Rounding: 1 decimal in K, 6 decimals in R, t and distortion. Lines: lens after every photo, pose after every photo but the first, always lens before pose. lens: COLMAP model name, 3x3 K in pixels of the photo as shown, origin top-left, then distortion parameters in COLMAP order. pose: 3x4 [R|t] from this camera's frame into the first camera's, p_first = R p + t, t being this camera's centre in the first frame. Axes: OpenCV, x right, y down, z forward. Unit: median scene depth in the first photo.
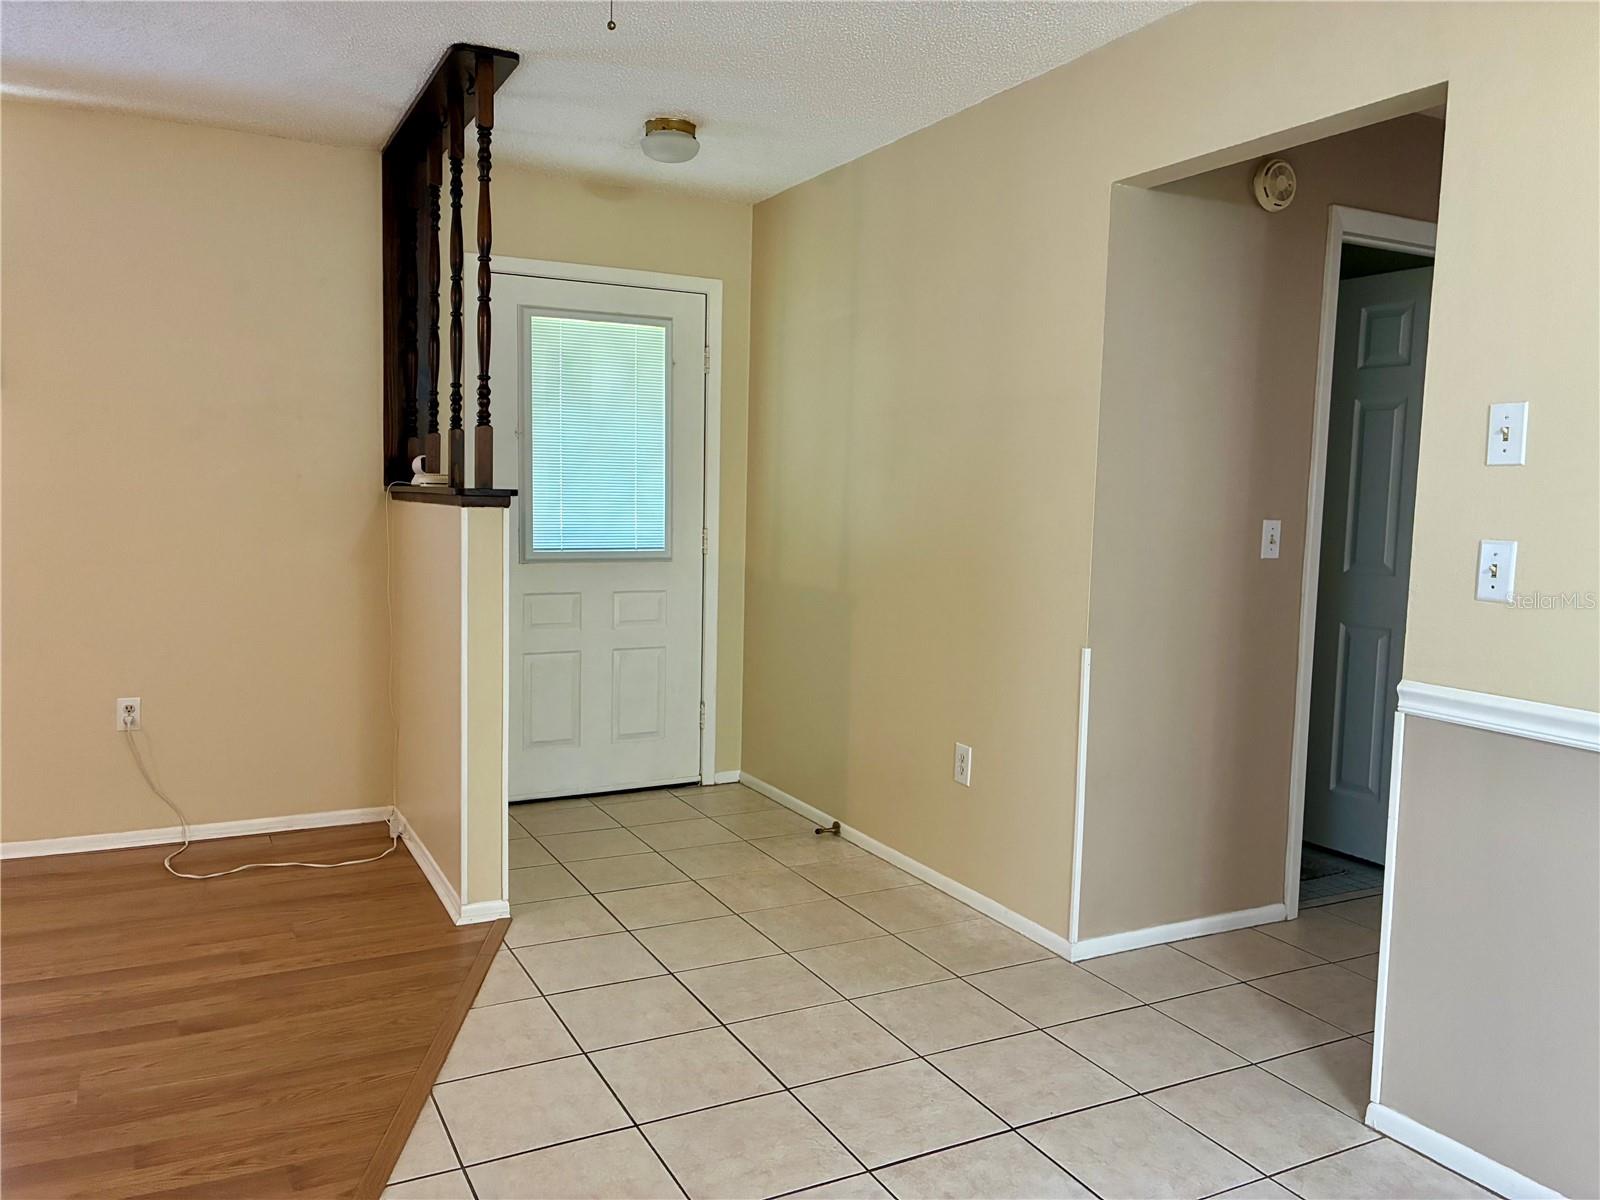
lens RADIAL K [[1215.3, 0, 810.5], [0, 1215.3, 598.3], [0, 0, 1]] dist [0.044194, -0.045668]
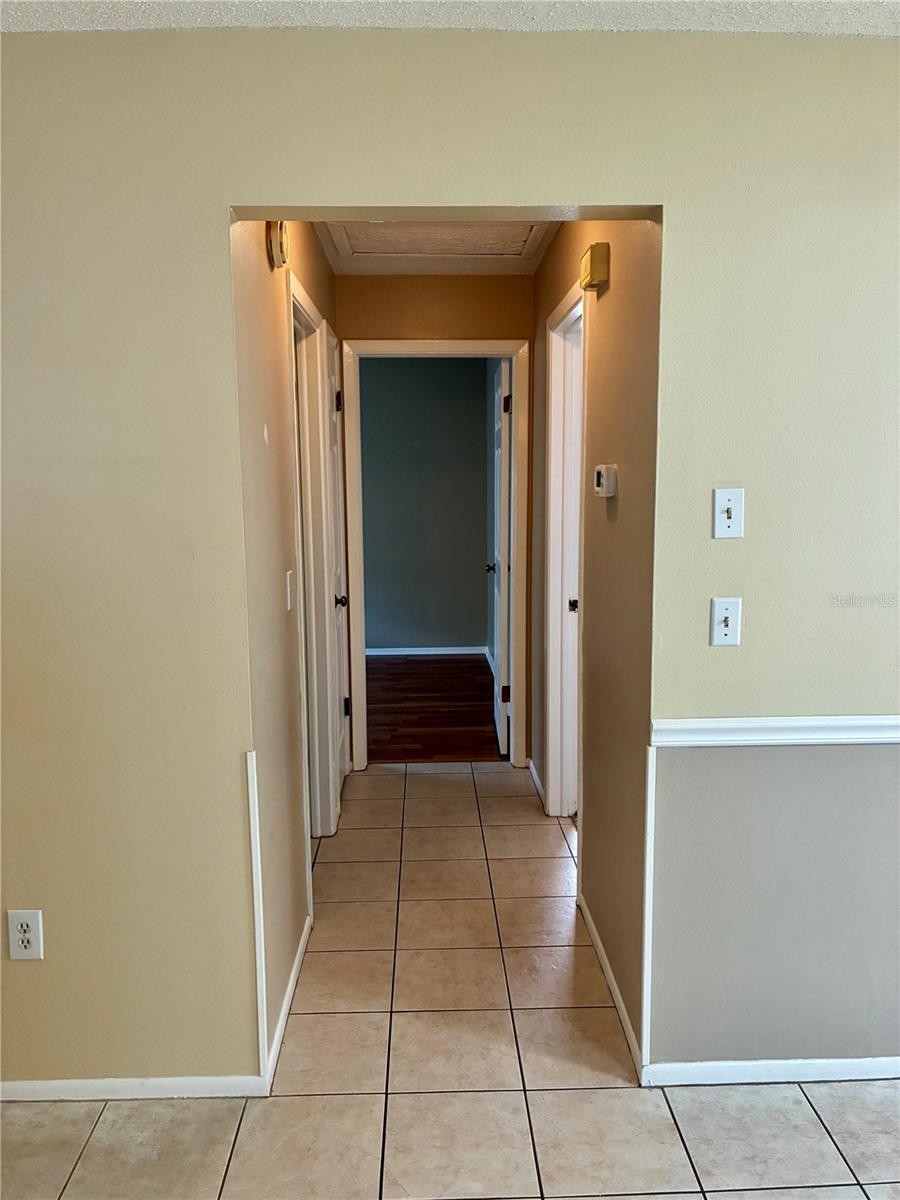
lens RADIAL K [[911.5, 0, 456.0], [0, 911.5, 601.9], [0, 0, 1]] dist [0.044194, -0.045668]
pose [[0.439835, -0.151722, 0.885170, -0.254165], [0.102937, 0.987647, 0.118138, -0.118417], [-0.892160, 0.039155, 0.450019, 0.537221]]
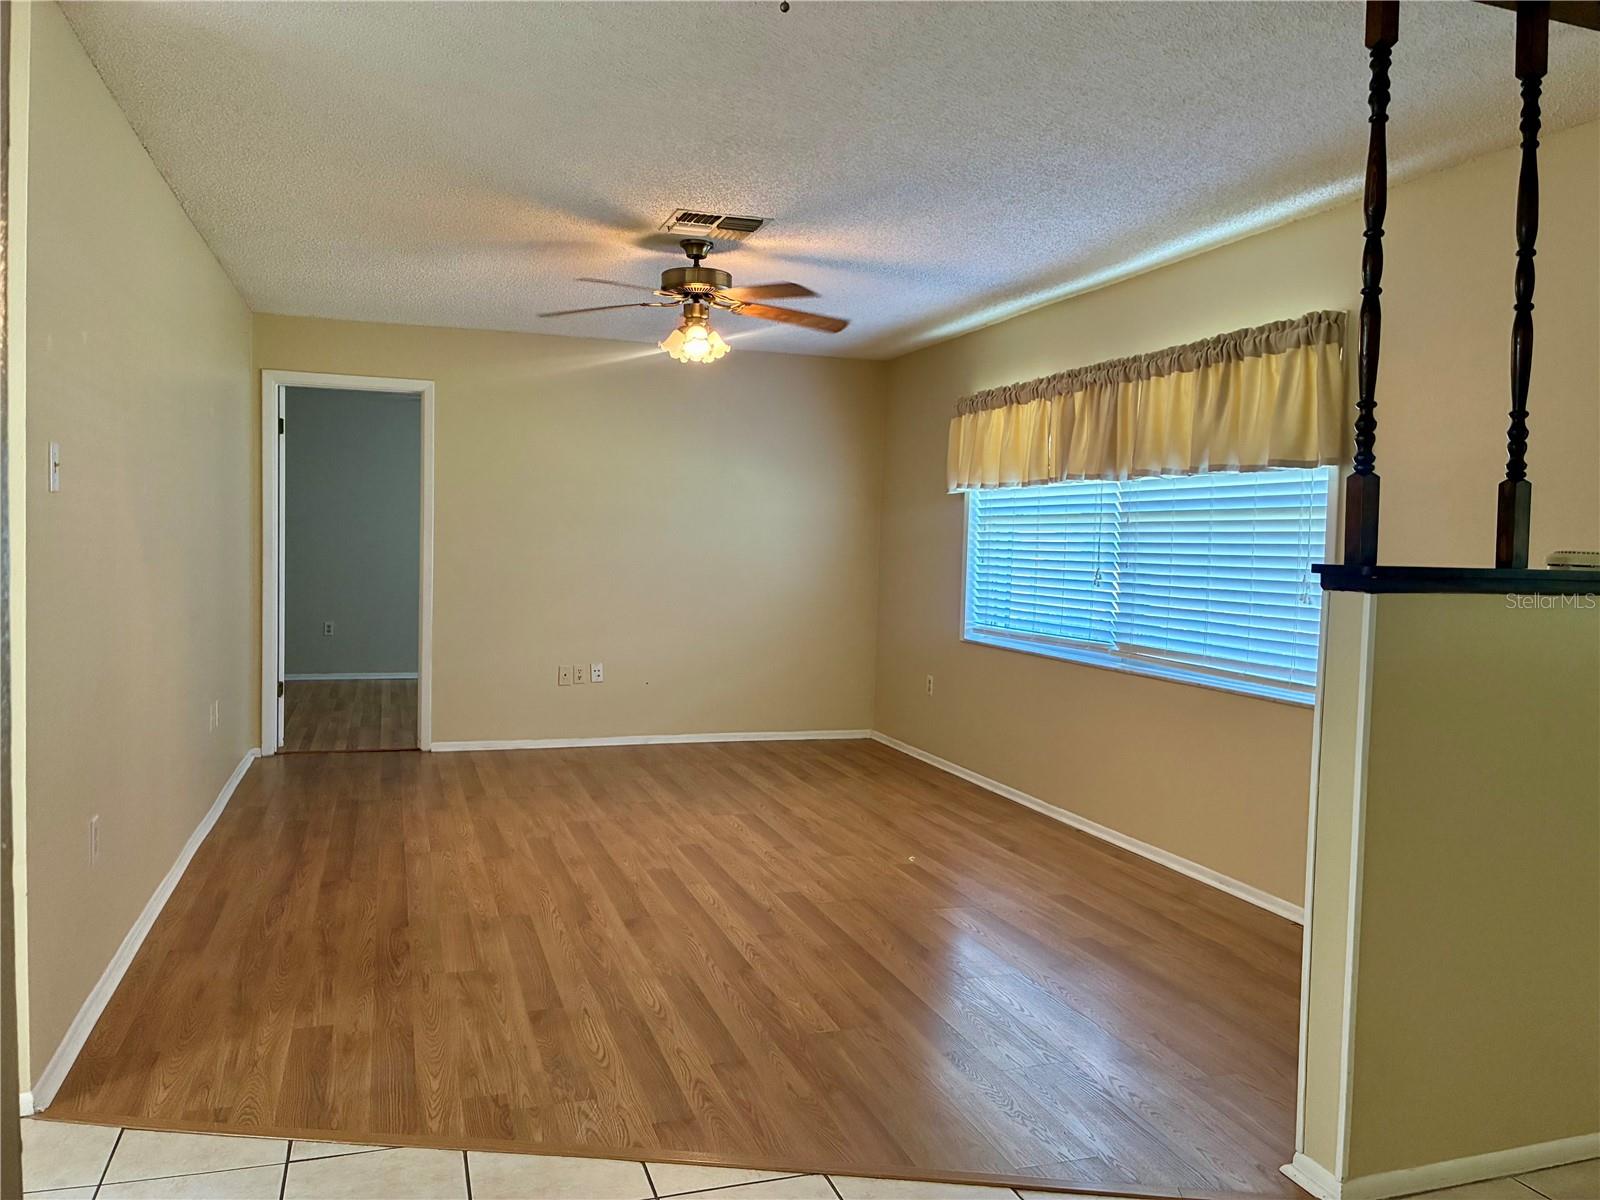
lens RADIAL K [[1215.3, 0, 804.9], [0, 1215.3, 602.2], [0, 0, 1]] dist [0.044194, -0.045668]
pose [[-0.160158, 0.023652, -0.986808, 0.462267], [-0.120527, 0.991764, 0.043332, -0.061312], [0.979705, 0.125877, -0.155988, 0.800401]]
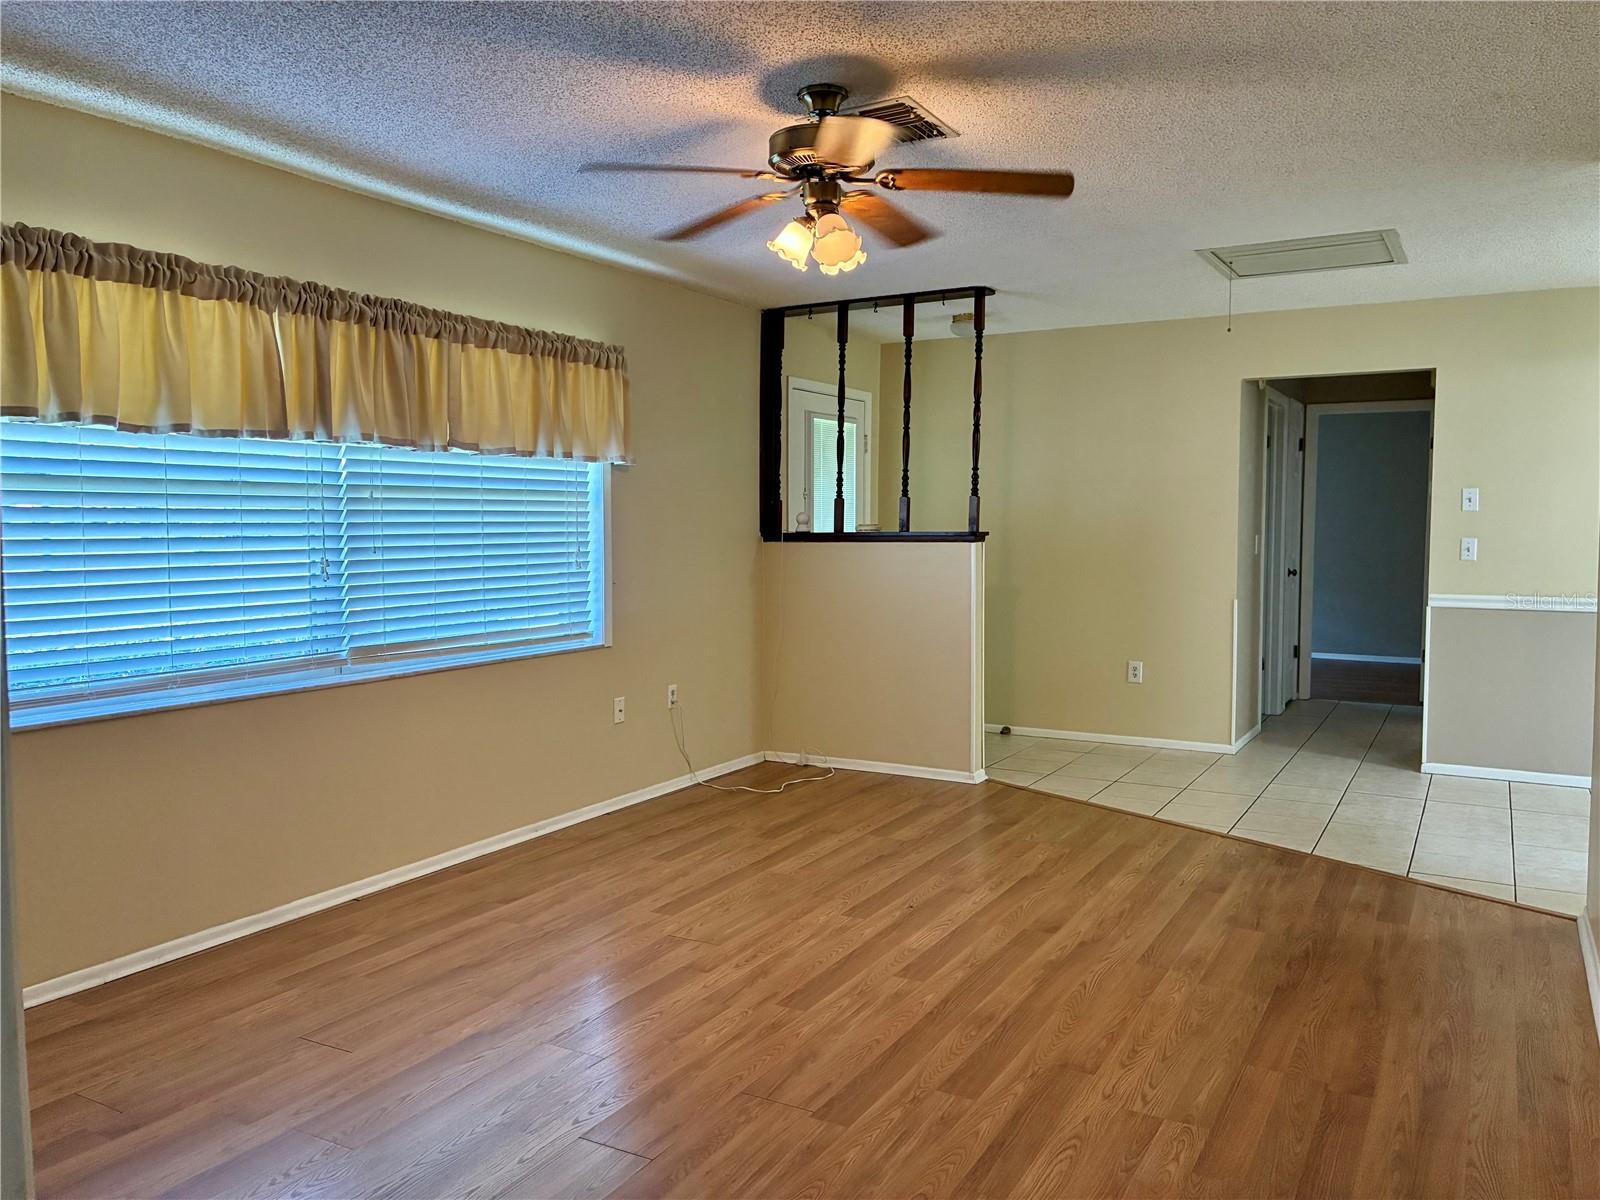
lens RADIAL K [[1215.3, 0, 794.5], [0, 1215.3, 591.2], [0, 0, 1]] dist [0.044194, -0.045668]
pose [[0.845292, -0.054294, 0.531538, -1.412994], [0.069682, 0.997529, -0.008922, -0.006751], [-0.529741, 0.044580, 0.846987, -0.335730]]
